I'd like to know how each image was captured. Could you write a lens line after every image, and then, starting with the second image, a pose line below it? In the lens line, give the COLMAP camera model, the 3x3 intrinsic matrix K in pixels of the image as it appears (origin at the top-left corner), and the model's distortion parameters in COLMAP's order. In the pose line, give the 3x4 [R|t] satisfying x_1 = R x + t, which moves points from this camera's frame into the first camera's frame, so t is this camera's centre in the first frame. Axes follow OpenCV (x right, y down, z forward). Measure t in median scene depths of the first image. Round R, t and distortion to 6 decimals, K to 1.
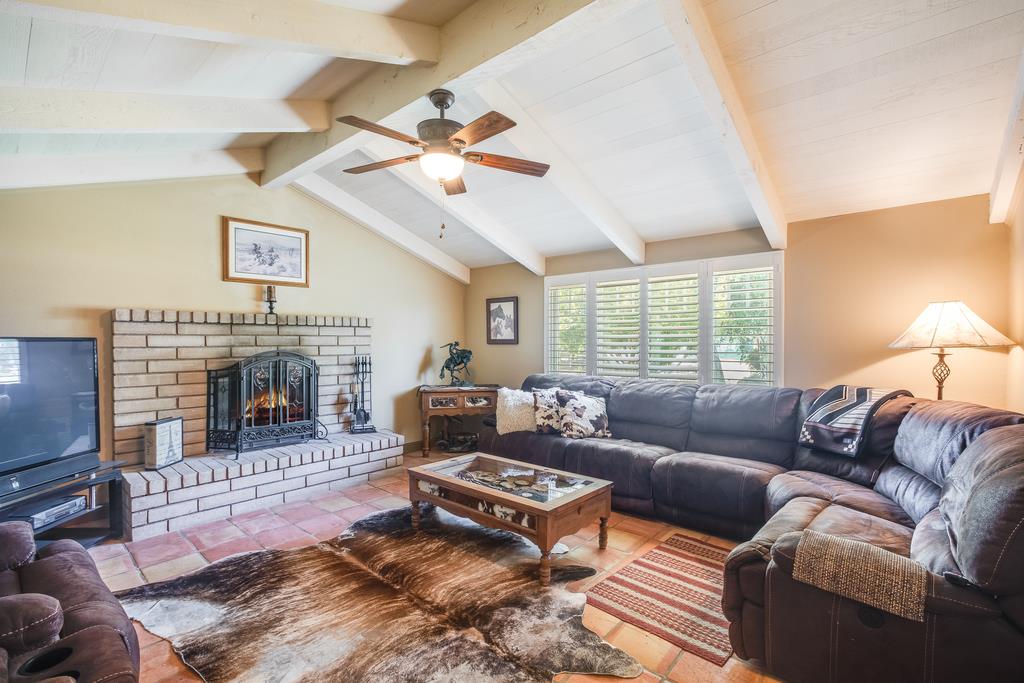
lens RADIAL K [[461.7, 0, 508.4], [0, 461.7, 340.0], [0, 0, 1]] dist [-0.004990, 0.003372]
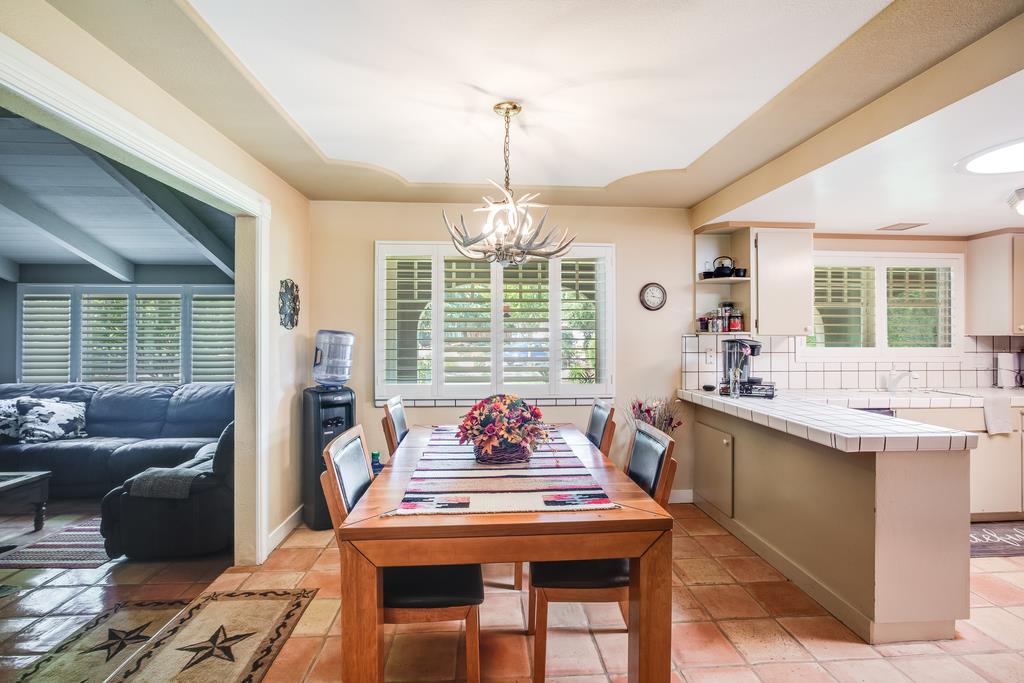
lens RADIAL K [[461.7, 0, 509.8], [0, 461.7, 330.5], [0, 0, 1]] dist [-0.004990, 0.003372]
pose [[0.713909, 0.011018, 0.700152, 0.172251], [-0.006542, 0.999938, -0.009065, -0.043989], [-0.700208, 0.001891, 0.713936, -0.519679]]
